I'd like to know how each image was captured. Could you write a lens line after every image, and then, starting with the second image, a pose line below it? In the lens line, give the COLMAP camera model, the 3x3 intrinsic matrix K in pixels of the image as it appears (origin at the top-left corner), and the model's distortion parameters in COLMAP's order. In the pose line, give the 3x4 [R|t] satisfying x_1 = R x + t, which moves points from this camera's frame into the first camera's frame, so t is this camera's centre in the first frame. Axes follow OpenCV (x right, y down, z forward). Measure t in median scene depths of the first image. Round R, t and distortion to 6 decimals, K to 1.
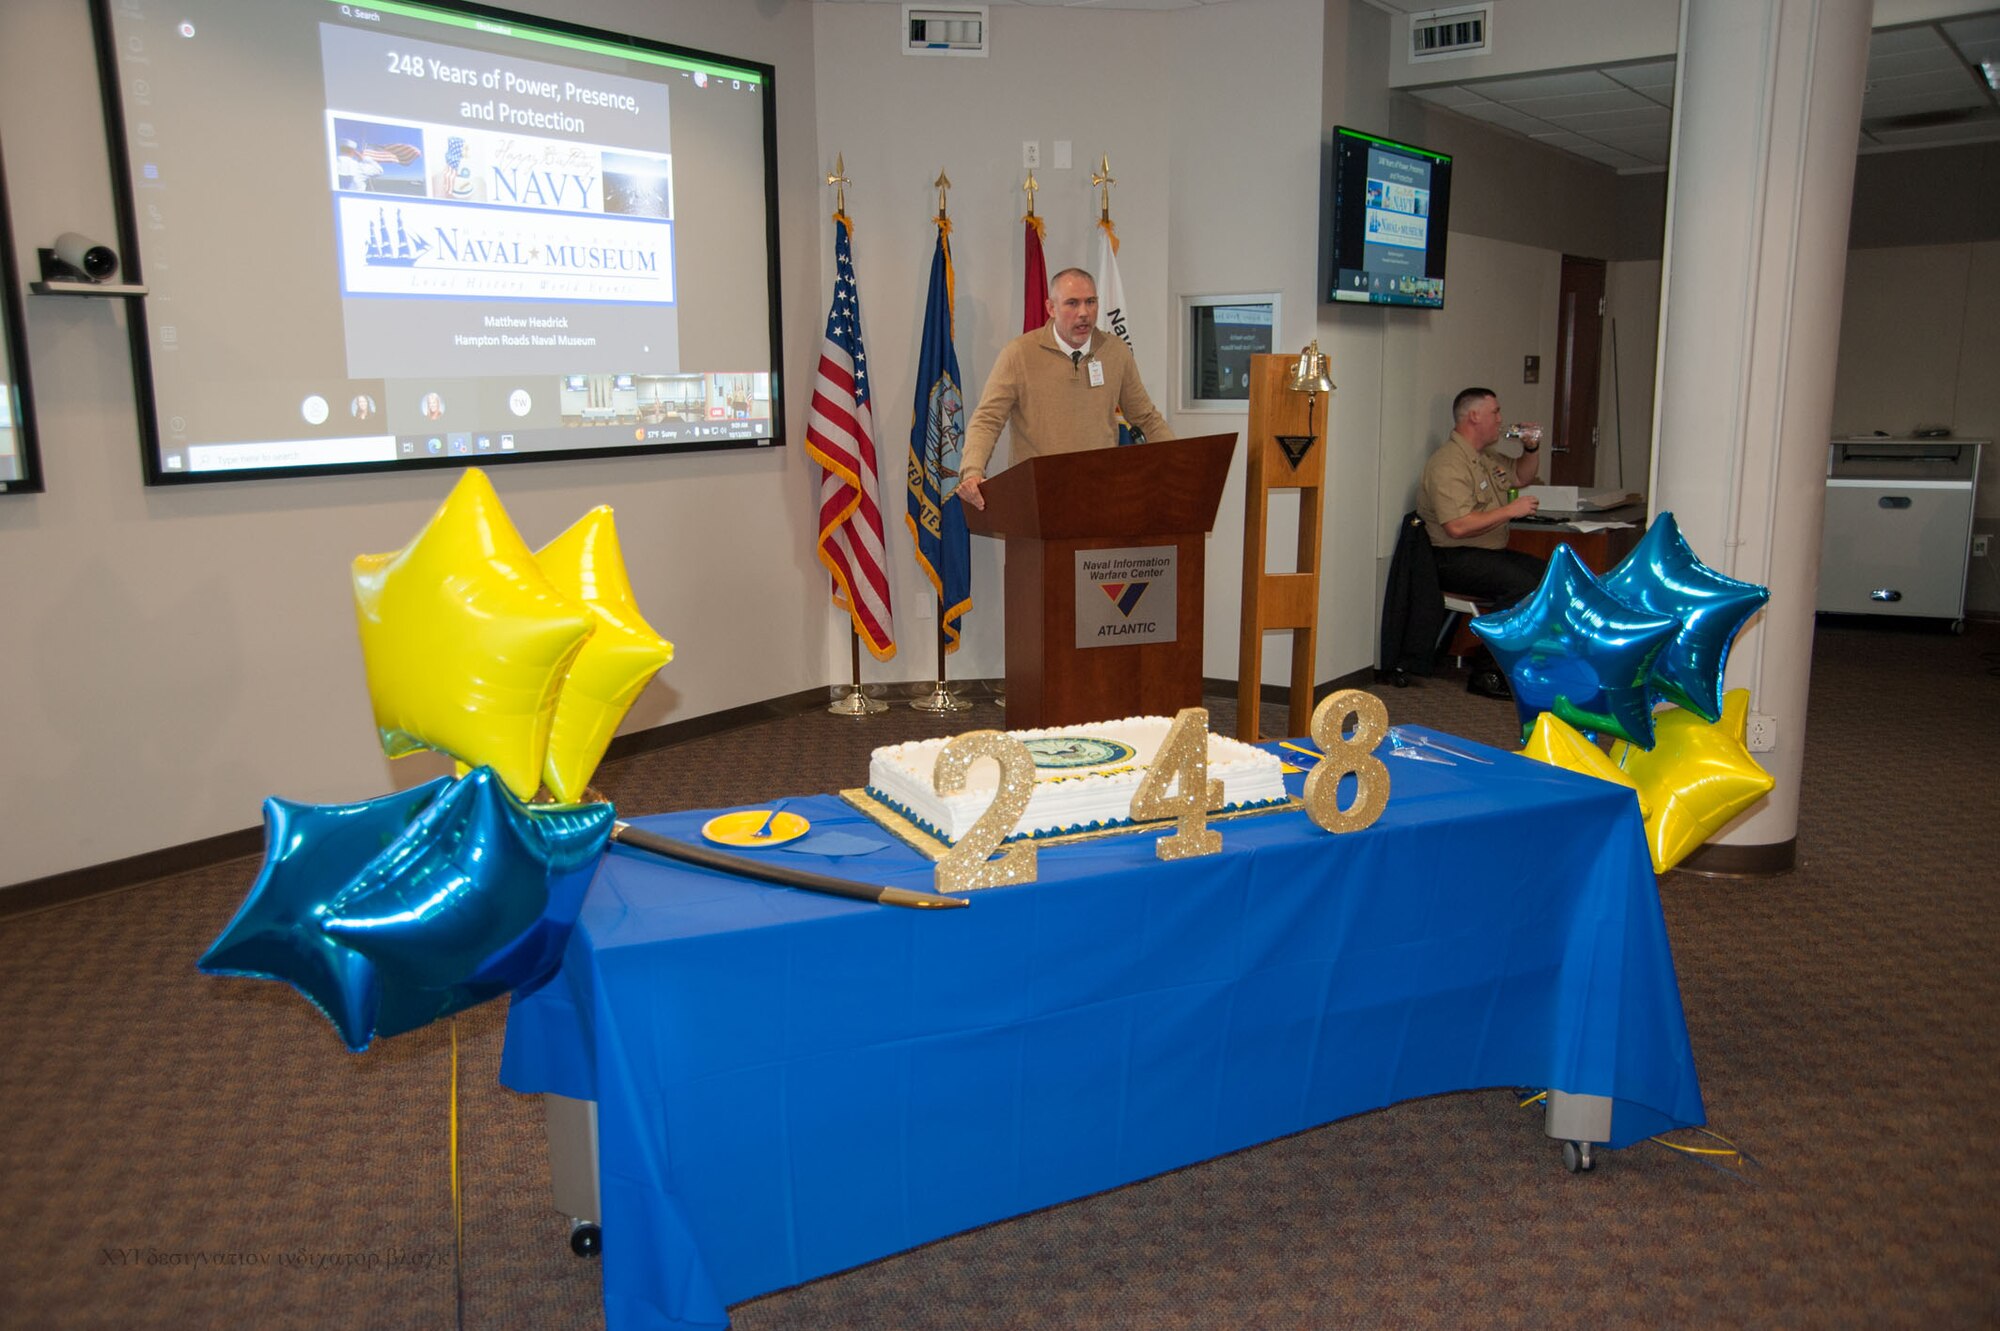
lens RADIAL K [[1611.3, 0, 998.6], [0, 1611.3, 668.9], [0, 0, 1]] dist [-0.081870, 0.135233]
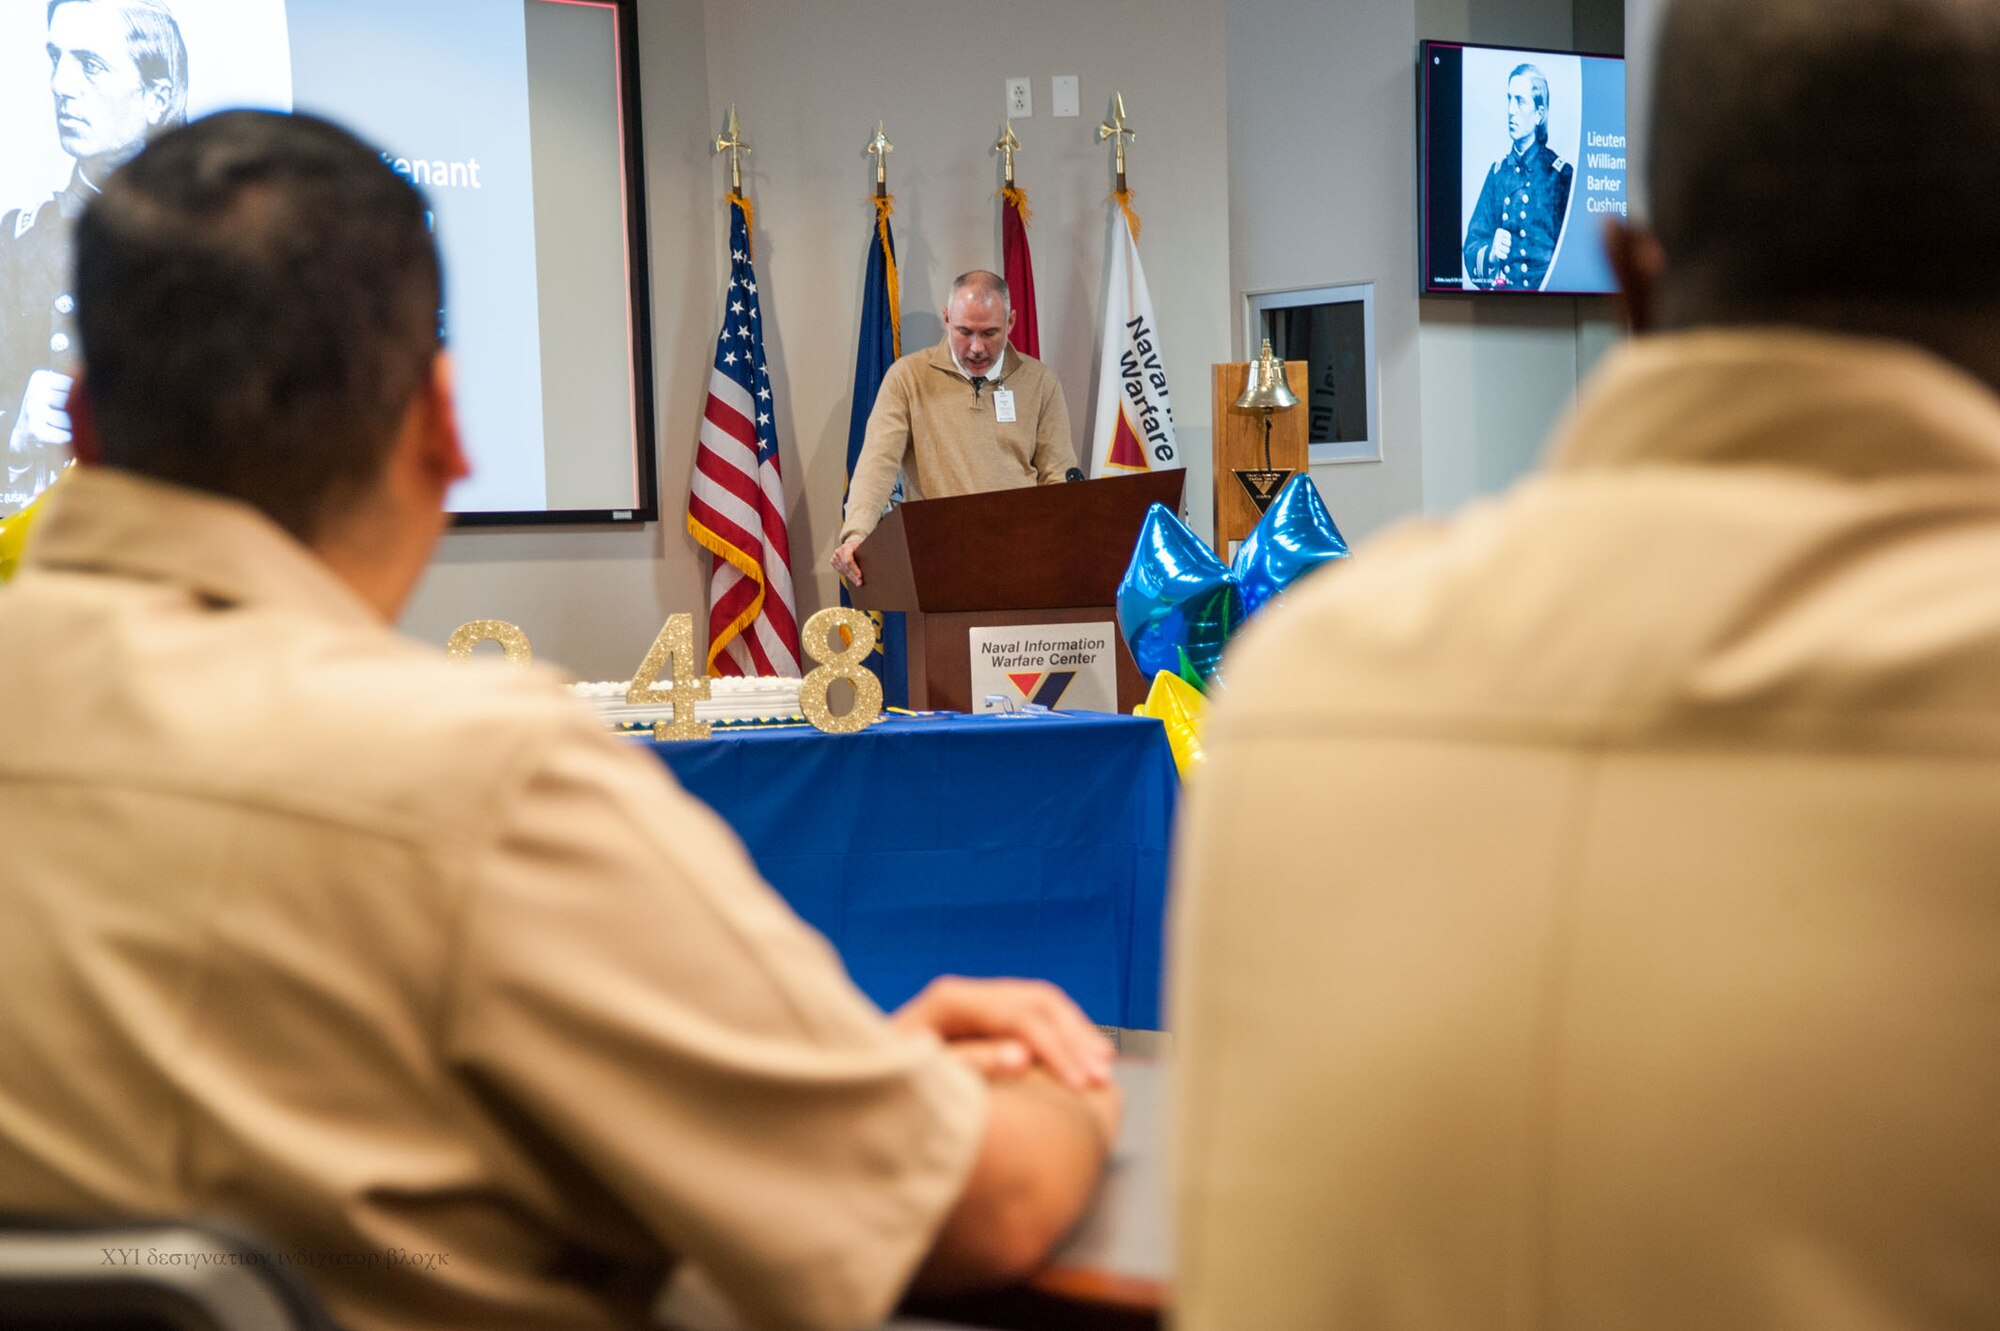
lens RADIAL K [[3915.8, 0, 1000.0], [0, 3915.8, 665.5], [0, 0, 1]] dist [0.363655, 0.285878]
pose [[0.985981, -0.015127, -0.166172, 0.350988], [-0.009673, 0.989026, -0.147426, 0.205144], [0.166579, 0.146967, 0.975014, -0.748466]]
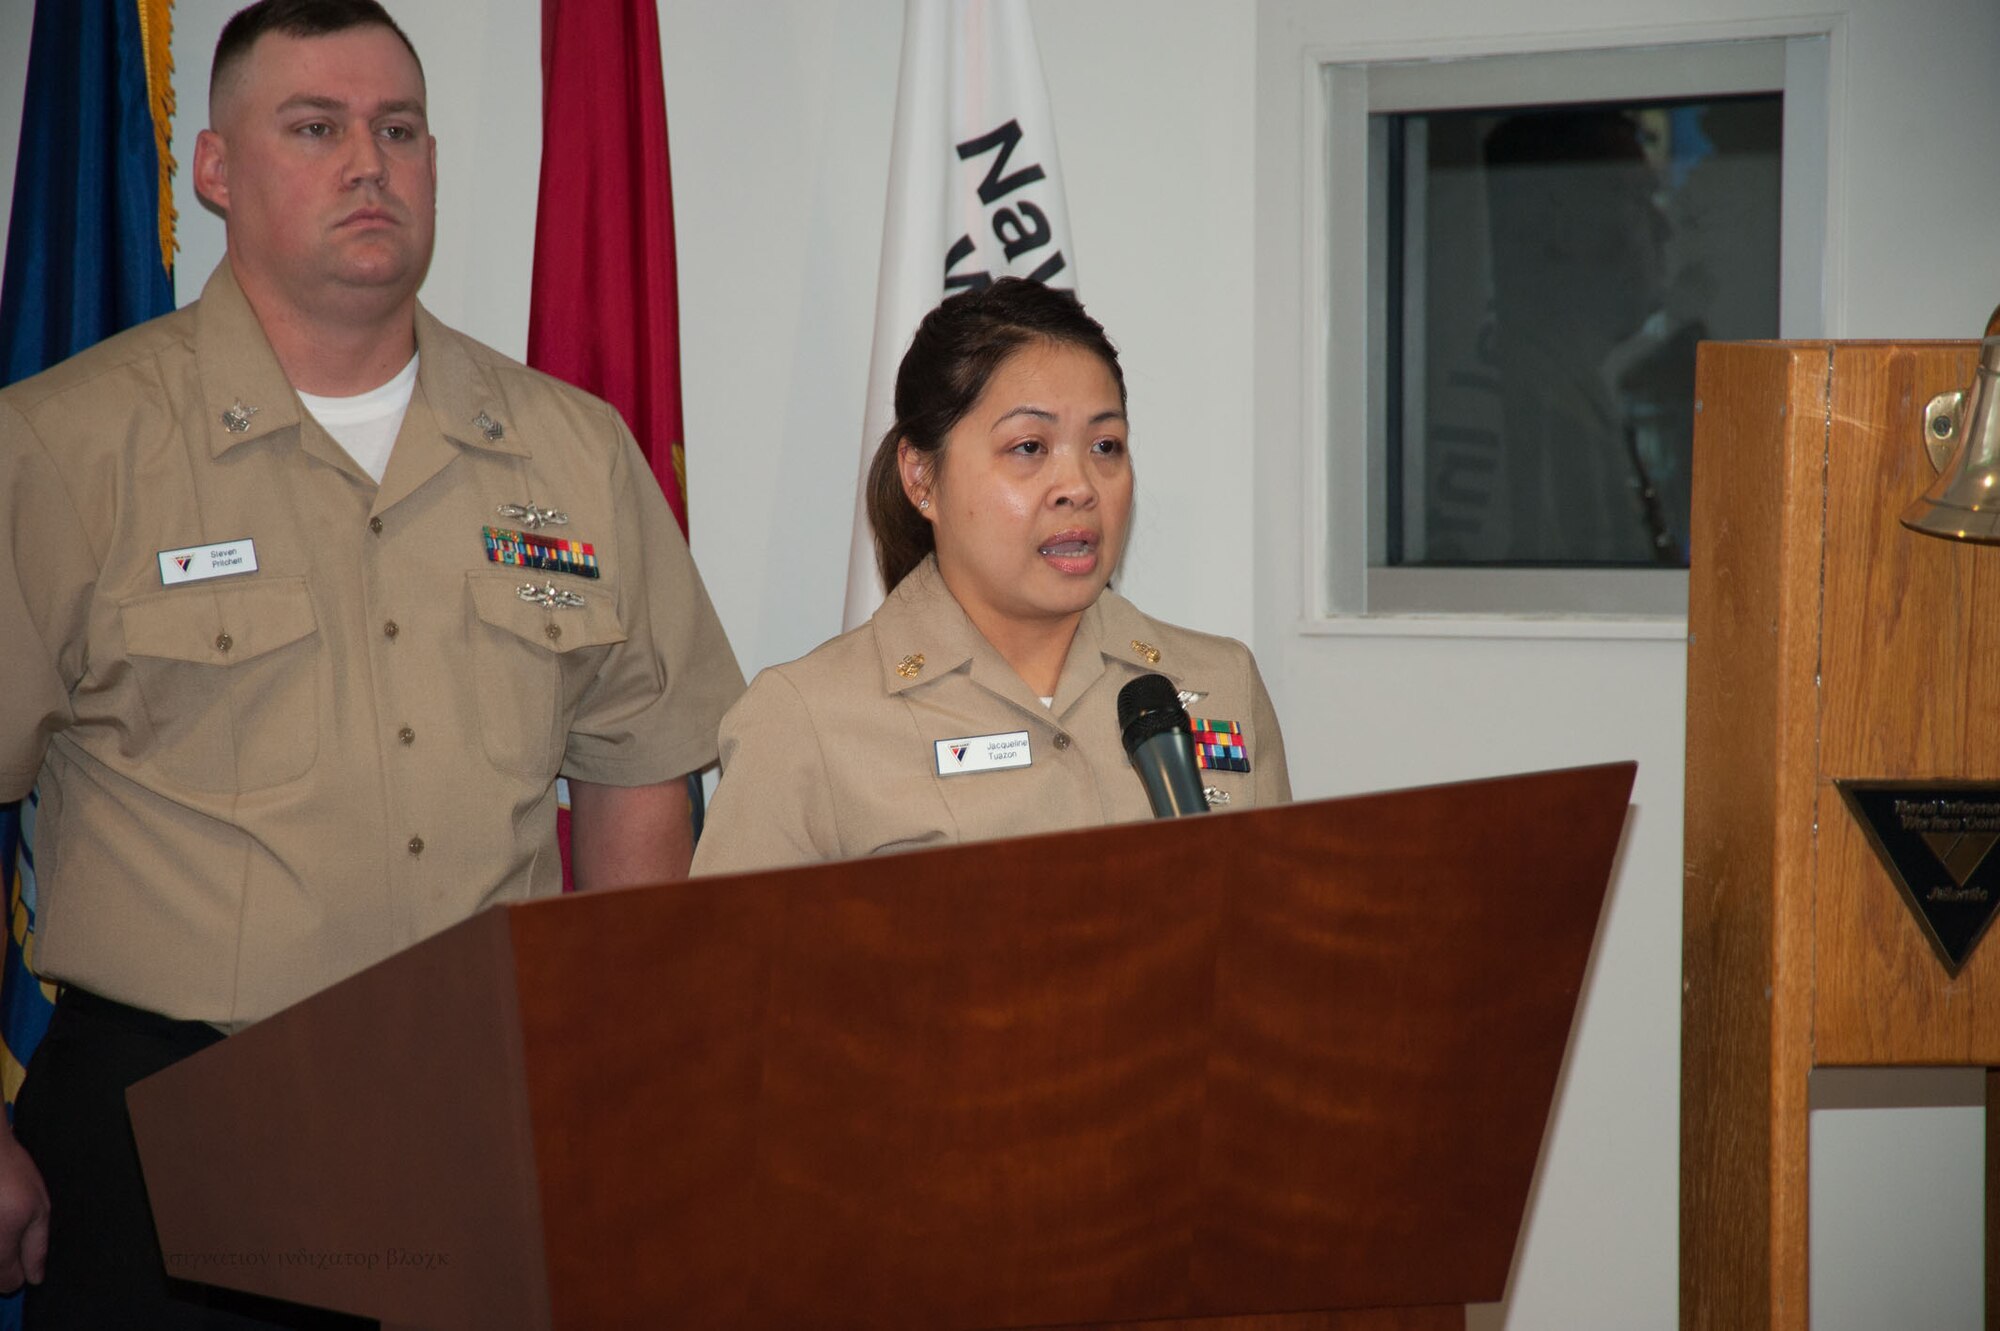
lens RADIAL K [[5885.5, 0, 998.9], [0, 5885.5, 740.7], [0, 0, 1]] dist [0.966891, -0.788439]
pose [[0.998211, 0.006701, 0.059407, 0.034366], [0.000957, 0.991780, -0.127950, -0.060008], [-0.059776, 0.127778, 0.990000, 0.314938]]
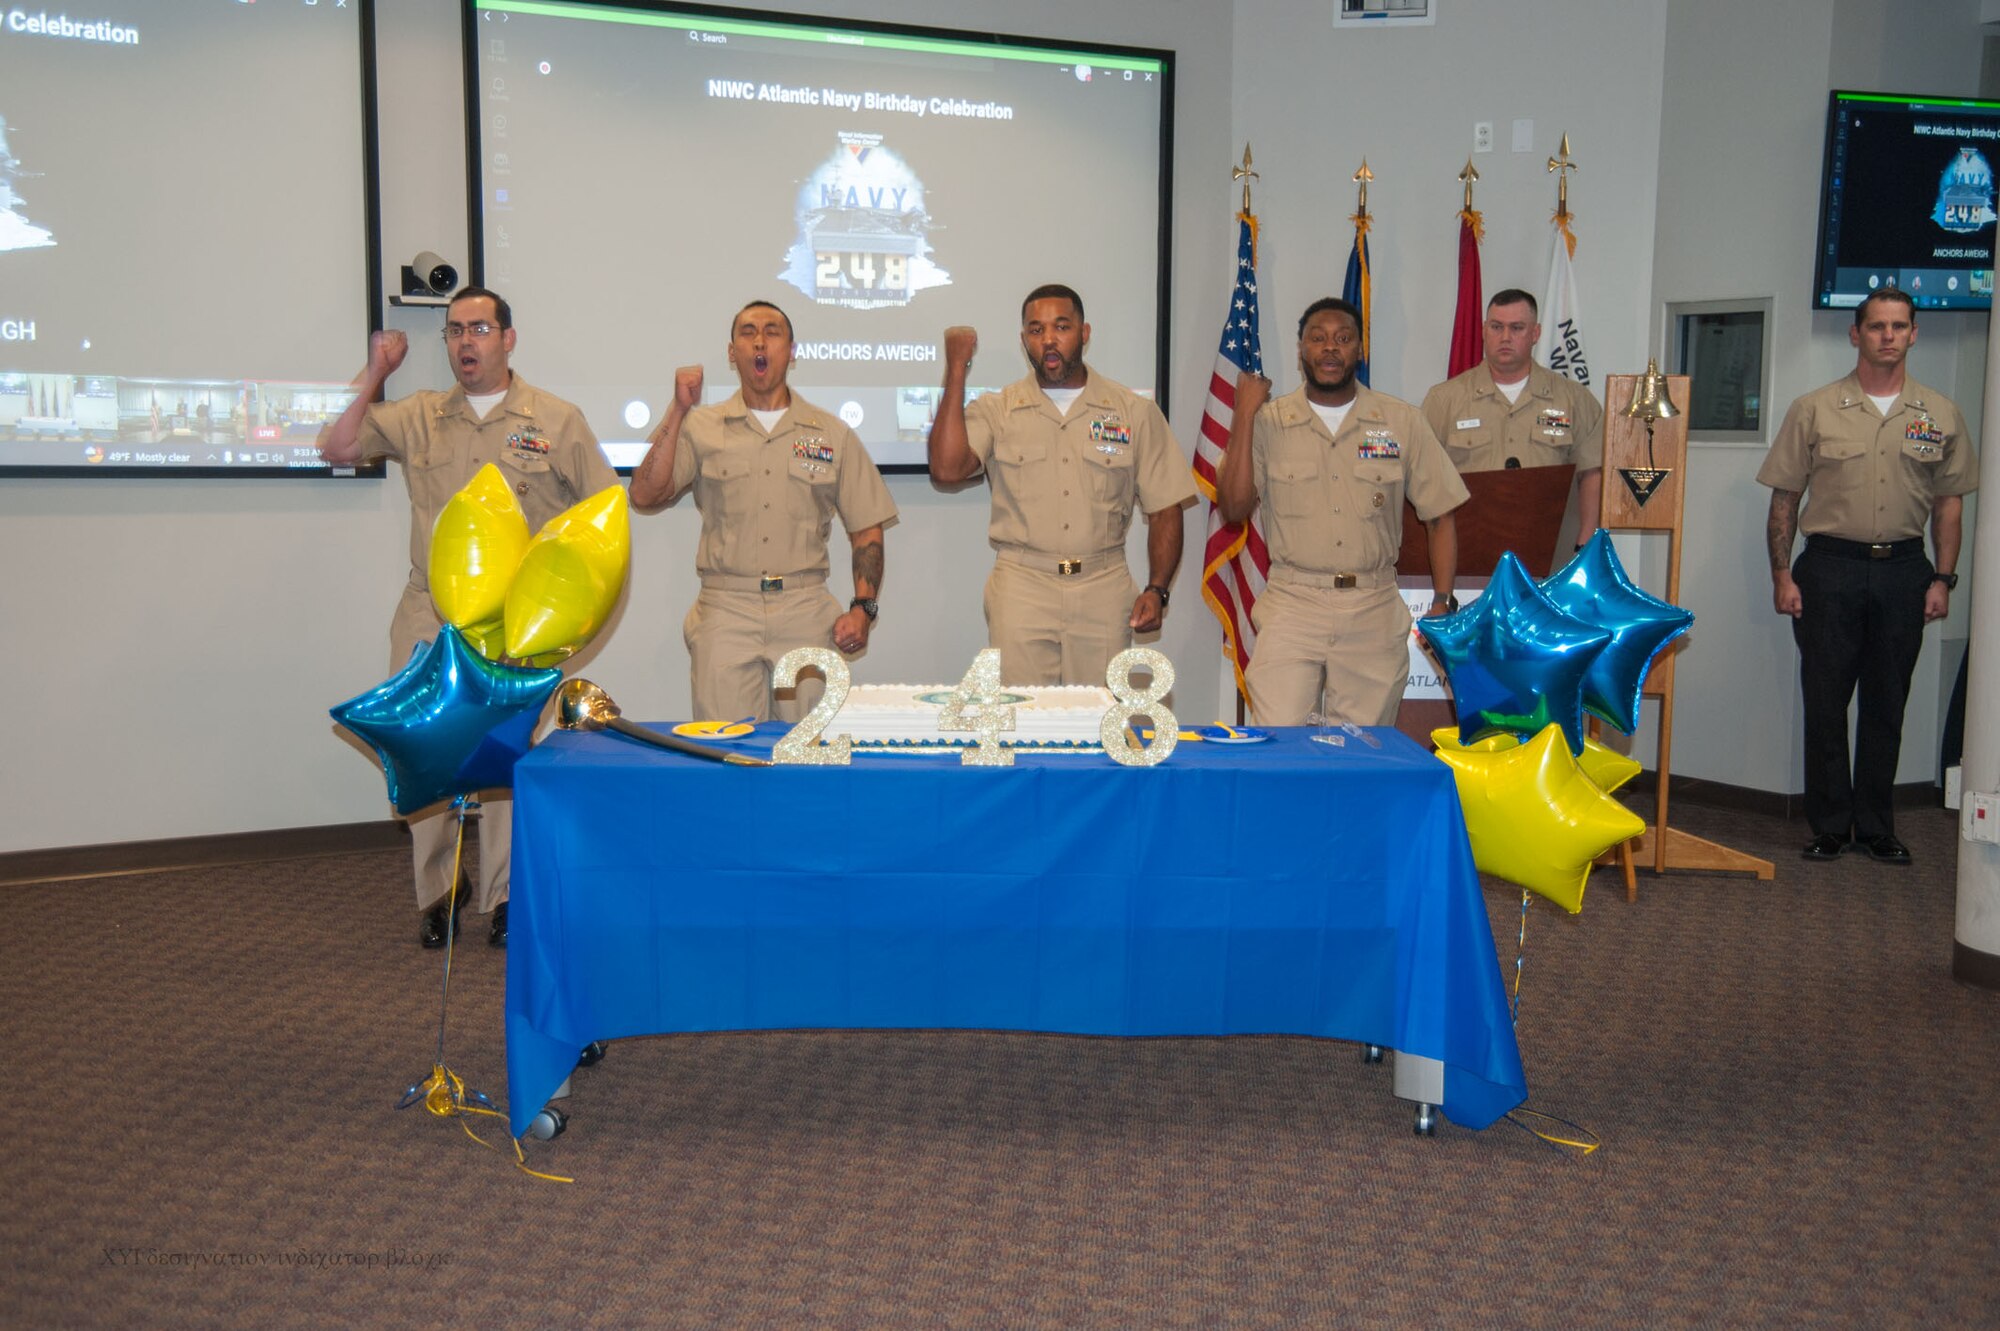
lens RADIAL K [[2464.7, 0, 1001.4], [0, 2464.7, 659.3], [0, 0, 1]] dist [0.089075, 0.270849]
pose [[0.920802, 0.057602, -0.385753, 0.372736], [-0.086695, 0.994520, -0.058437, 0.062159], [0.380273, 0.087252, 0.920750, -0.339361]]
